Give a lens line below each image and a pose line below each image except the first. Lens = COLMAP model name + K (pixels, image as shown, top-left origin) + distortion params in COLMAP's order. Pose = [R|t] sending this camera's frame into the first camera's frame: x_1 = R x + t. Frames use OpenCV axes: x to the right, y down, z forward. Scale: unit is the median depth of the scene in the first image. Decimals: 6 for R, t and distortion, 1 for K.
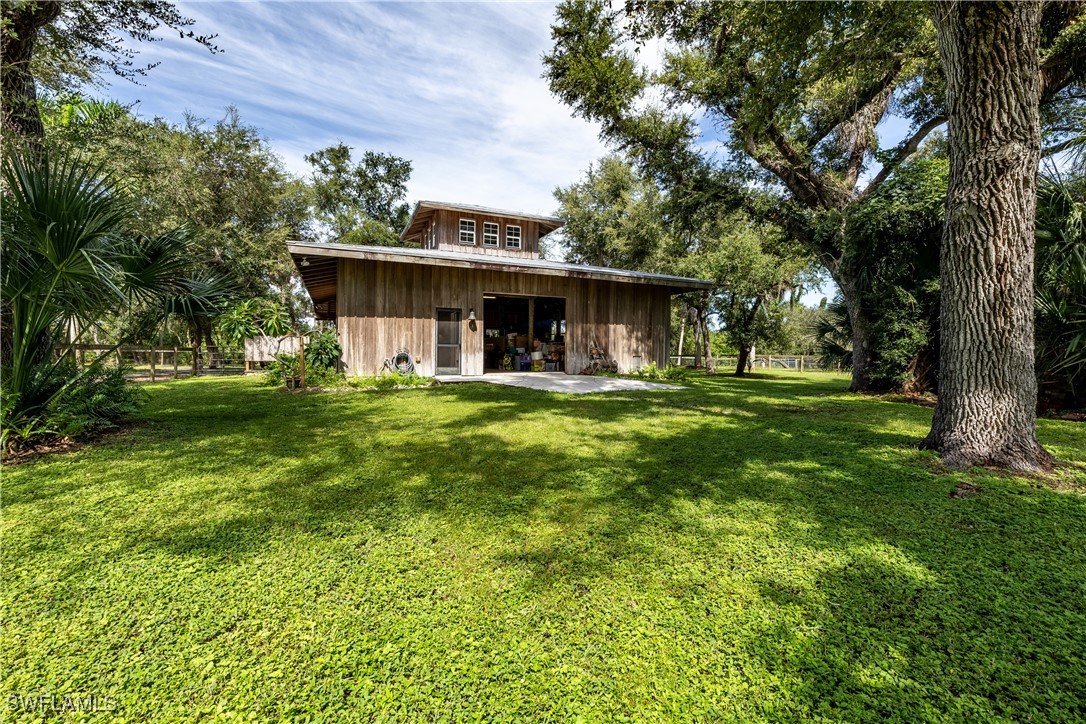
lens RADIAL K [[457.7, 0, 544.0], [0, 457.7, 354.6], [0, 0, 1]] dist [-0.000216, -0.000540]
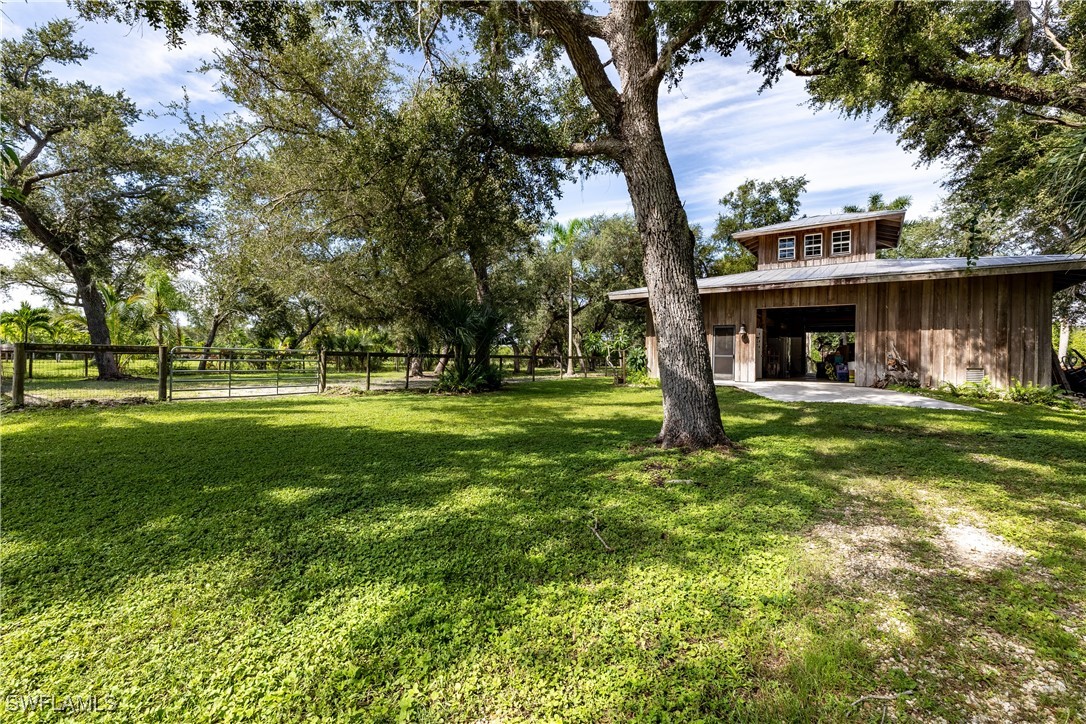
lens RADIAL K [[457.7, 0, 544.0], [0, 457.7, 354.6], [0, 0, 1]] dist [-0.000216, -0.000540]
pose [[0.497228, -0.001270, -0.867619, 0.517474], [-0.014223, 0.999853, -0.009614, -0.003994], [0.867503, 0.017120, 0.497137, -0.014572]]
